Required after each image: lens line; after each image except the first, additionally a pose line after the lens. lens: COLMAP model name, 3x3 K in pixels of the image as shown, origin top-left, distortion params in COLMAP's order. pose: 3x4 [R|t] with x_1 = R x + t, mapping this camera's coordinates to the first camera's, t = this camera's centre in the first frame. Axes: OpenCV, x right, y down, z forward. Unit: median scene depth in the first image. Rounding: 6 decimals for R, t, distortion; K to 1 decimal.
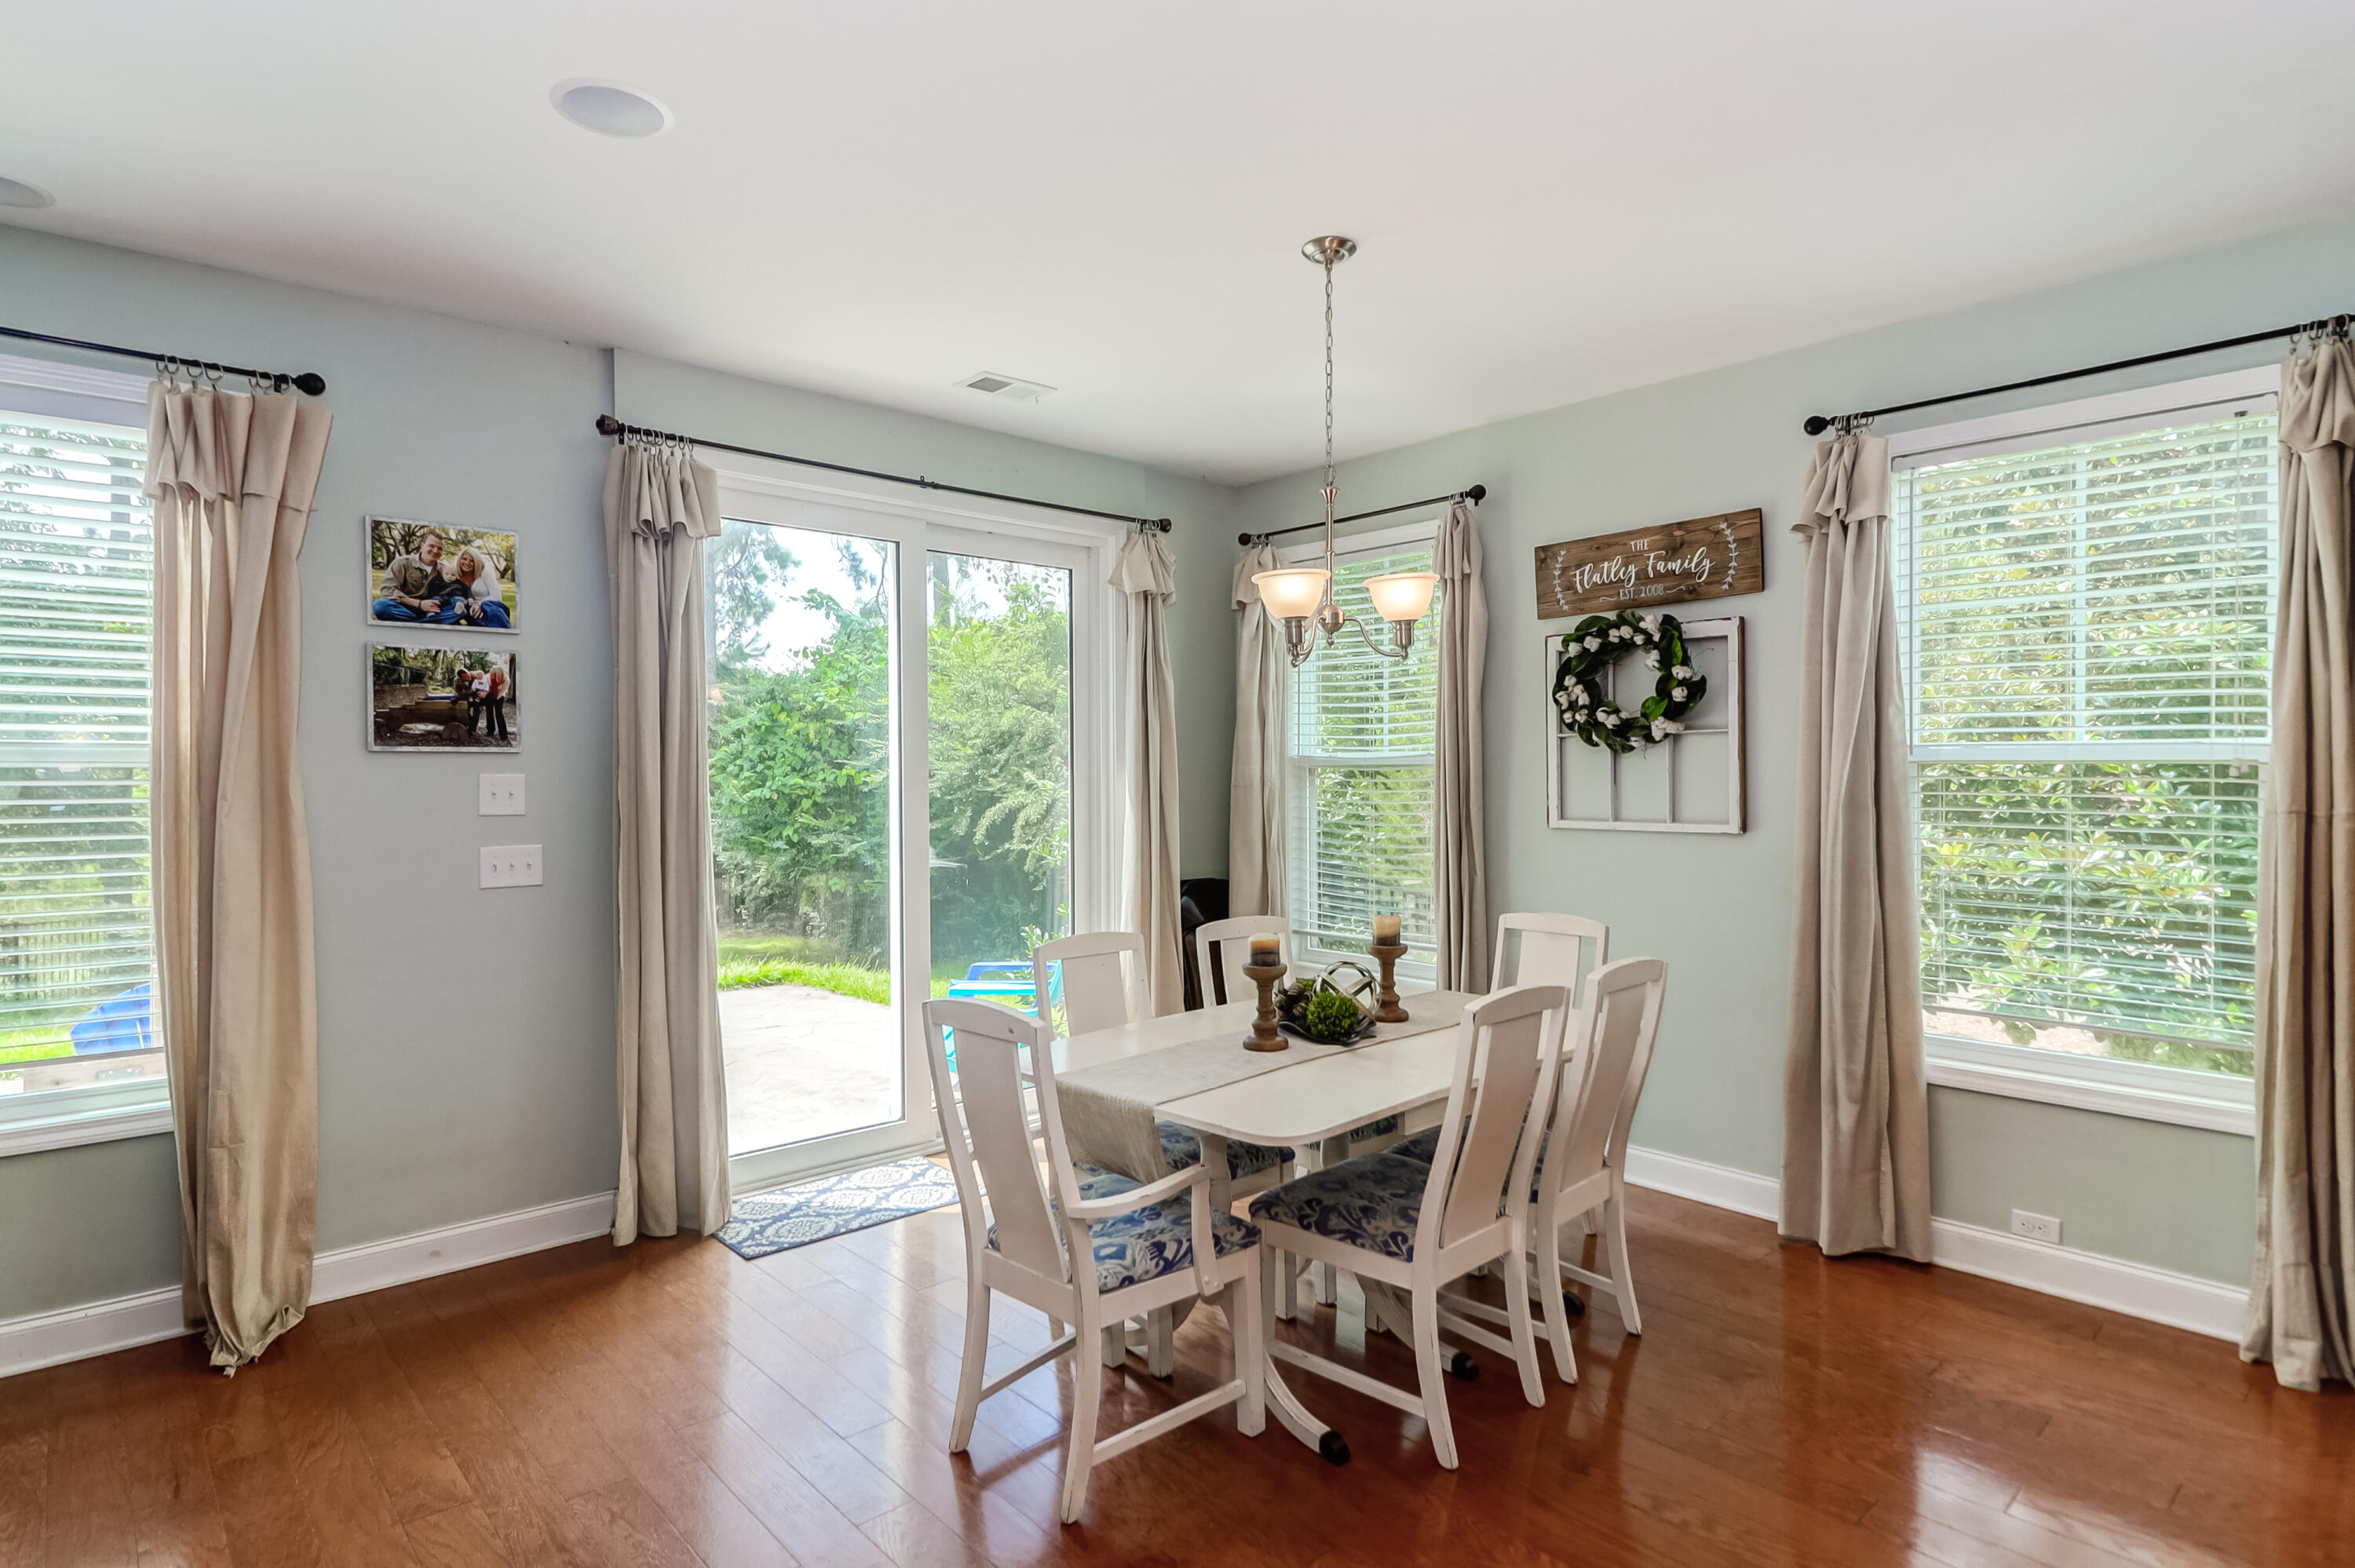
lens RADIAL K [[1230.2, 0, 1182.1], [0, 1230.2, 786.6], [0, 0, 1]] dist [0.004608, -0.002048]
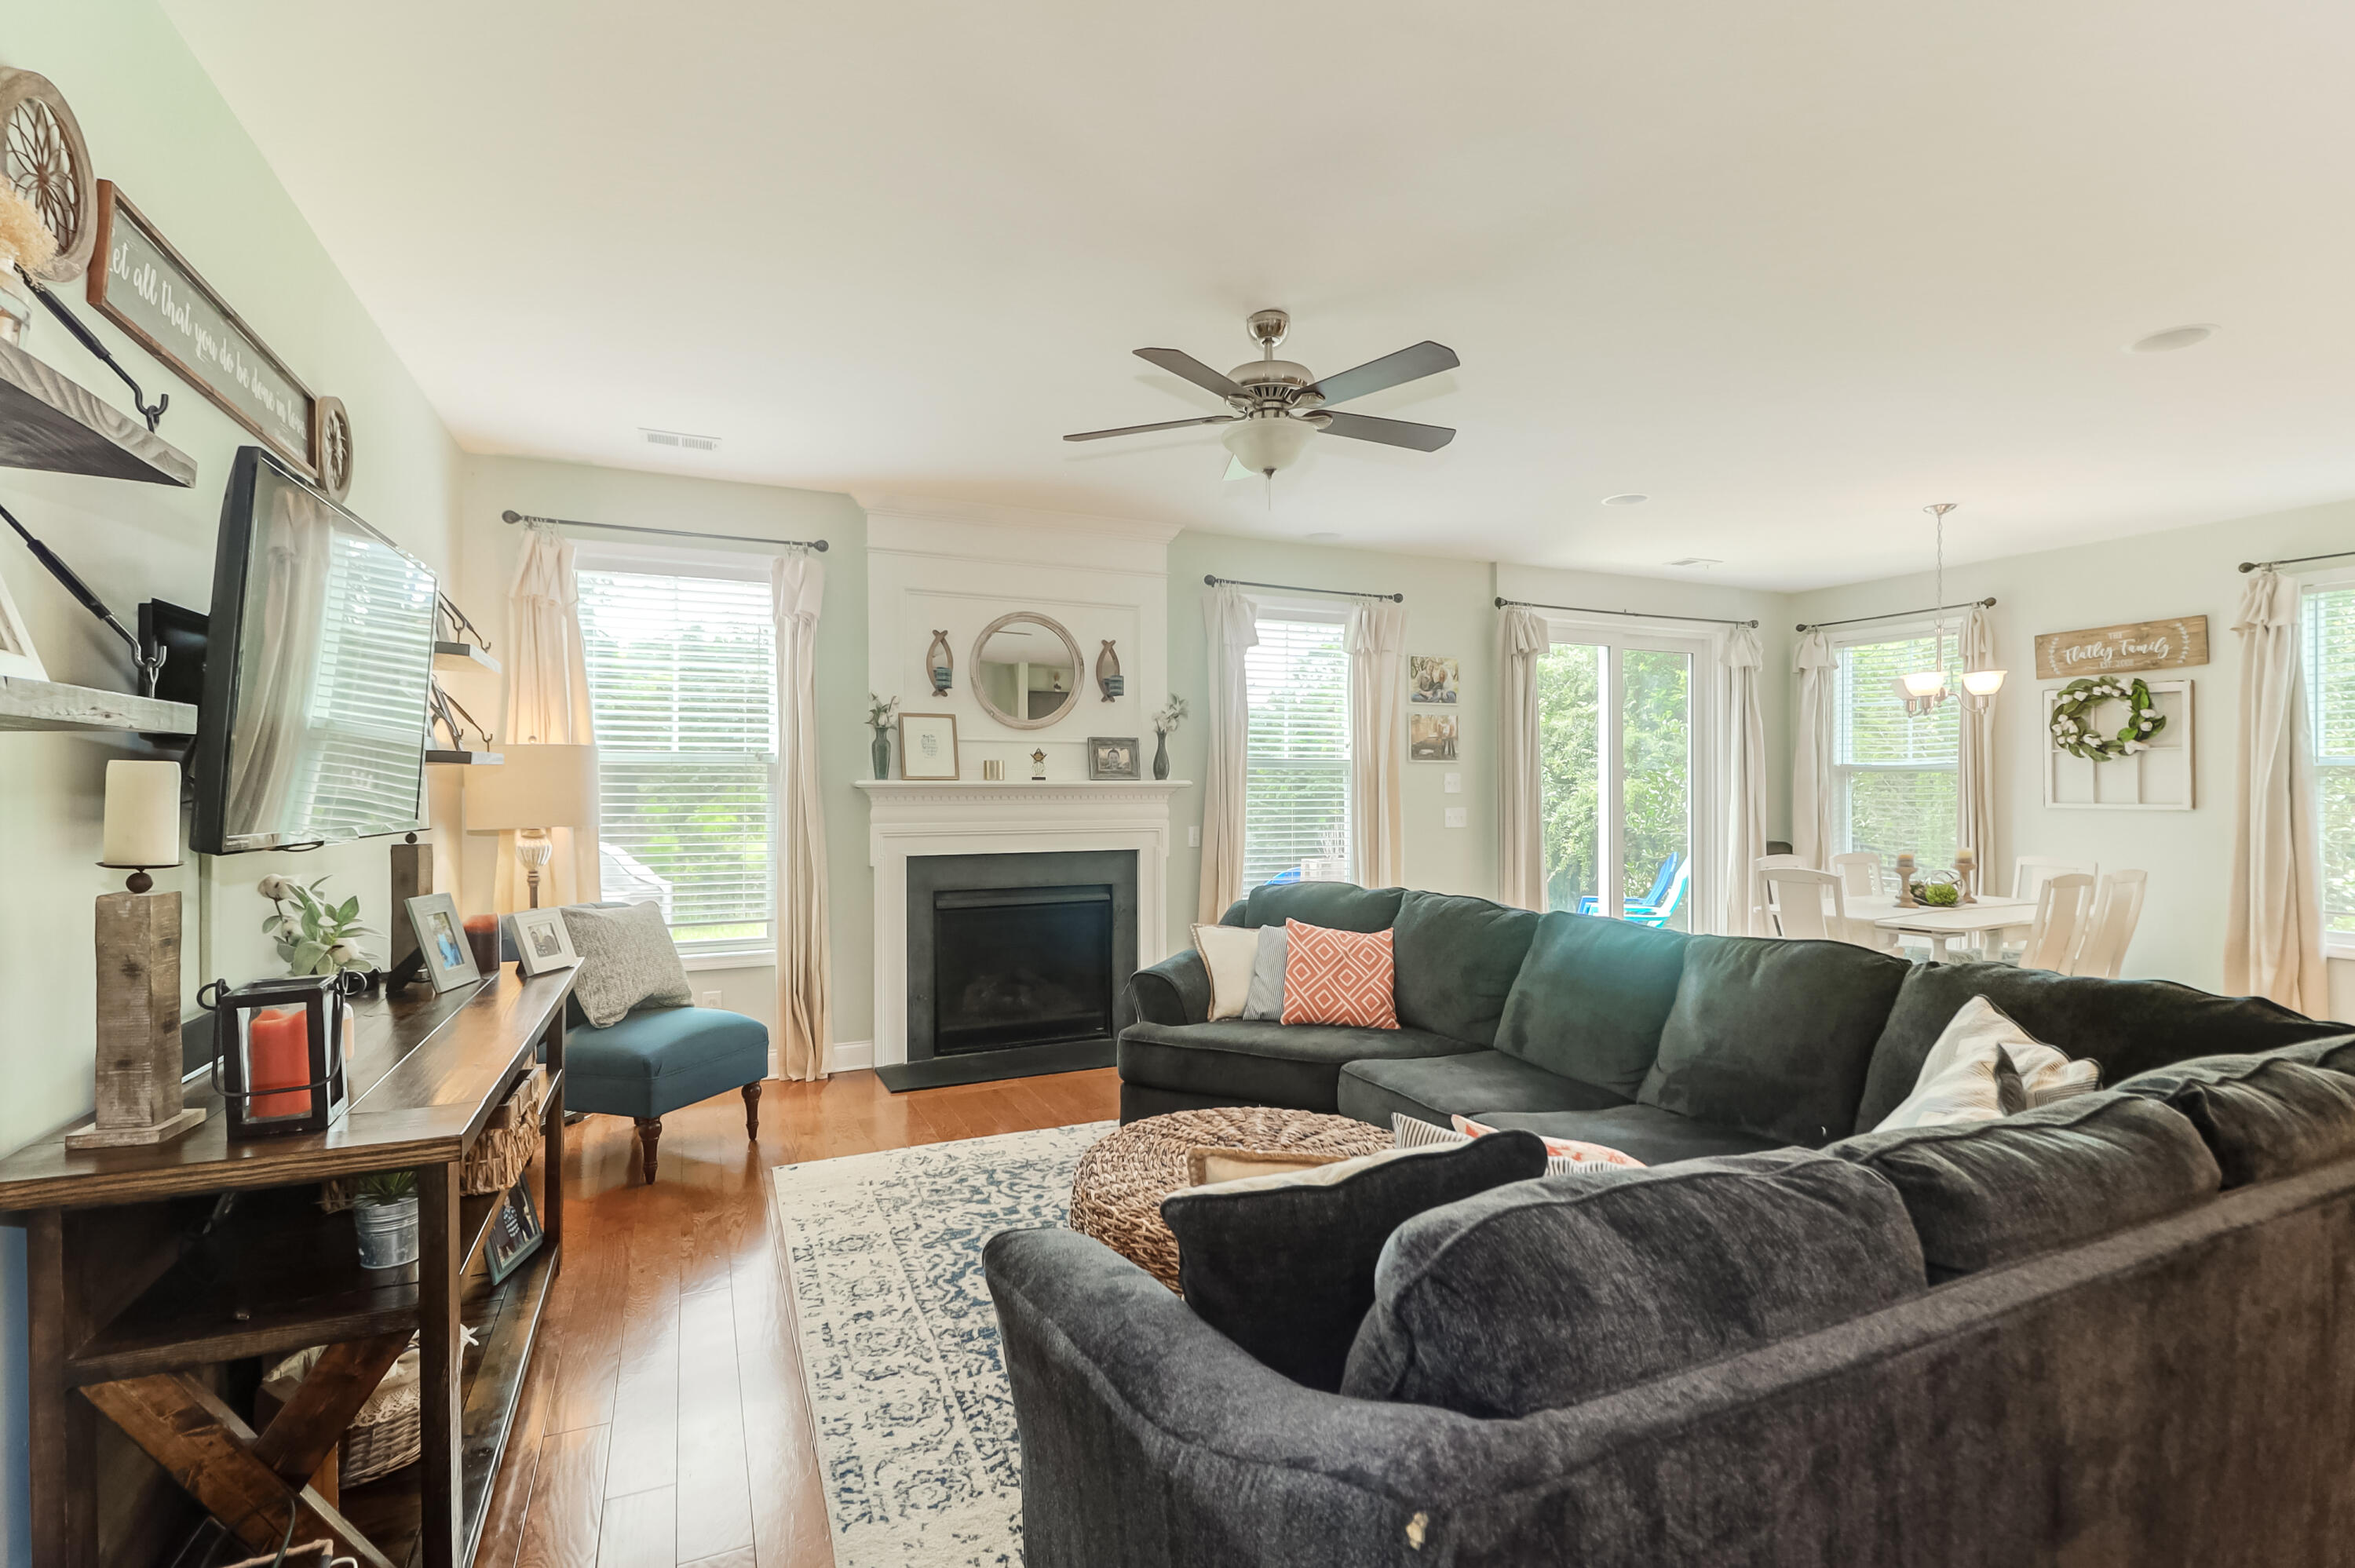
lens RADIAL K [[1078.5, 0, 1181.3], [0, 1078.5, 790.4], [0, 0, 1]] dist [0.015853, -0.011521]
pose [[0.953053, 0.004716, -0.302767, -0.439830], [-0.005461, 0.999984, -0.001614, 0.023830], [0.302755, 0.003191, 0.953063, -0.882795]]
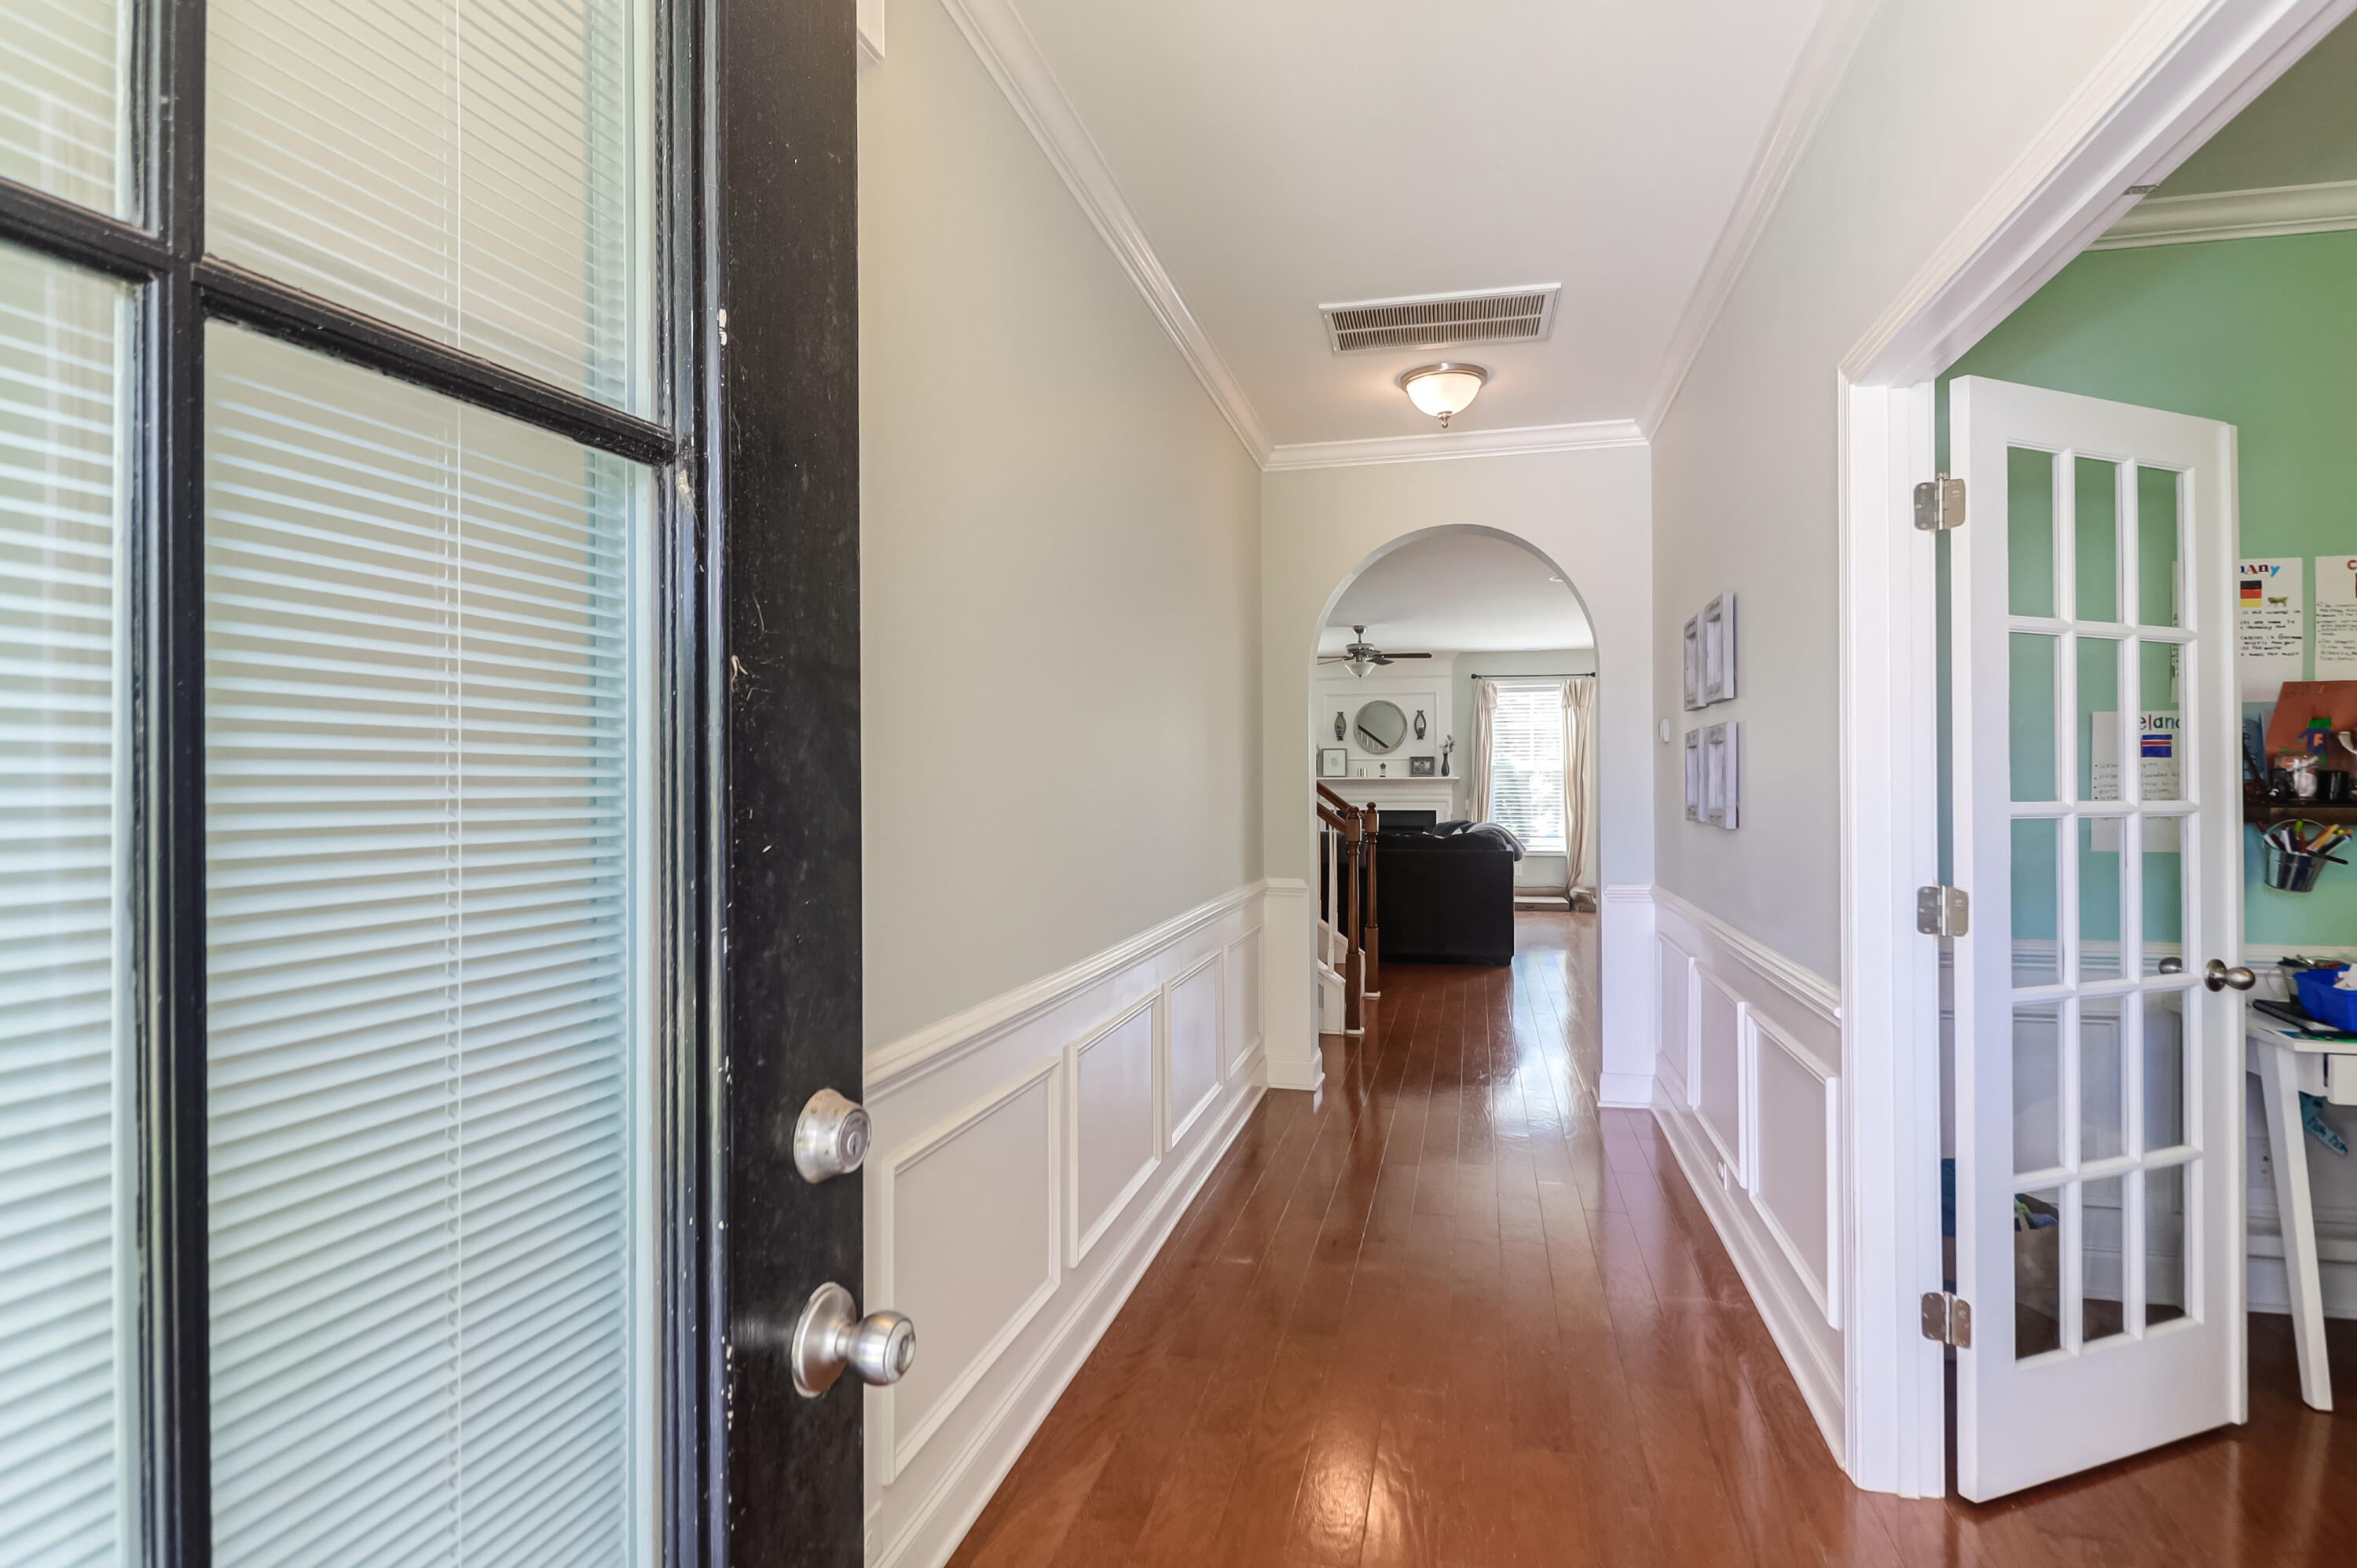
lens RADIAL K [[1217.1, 0, 1162.5], [0, 1217.1, 786.2], [0, 0, 1]] dist [0.003596, -0.006554]
pose [[0.540699, 0.001116, -0.841216, 1.681558], [-0.007133, 0.999969, -0.003258, 0.052814], [0.841186, 0.007762, 0.540690, -2.091508]]
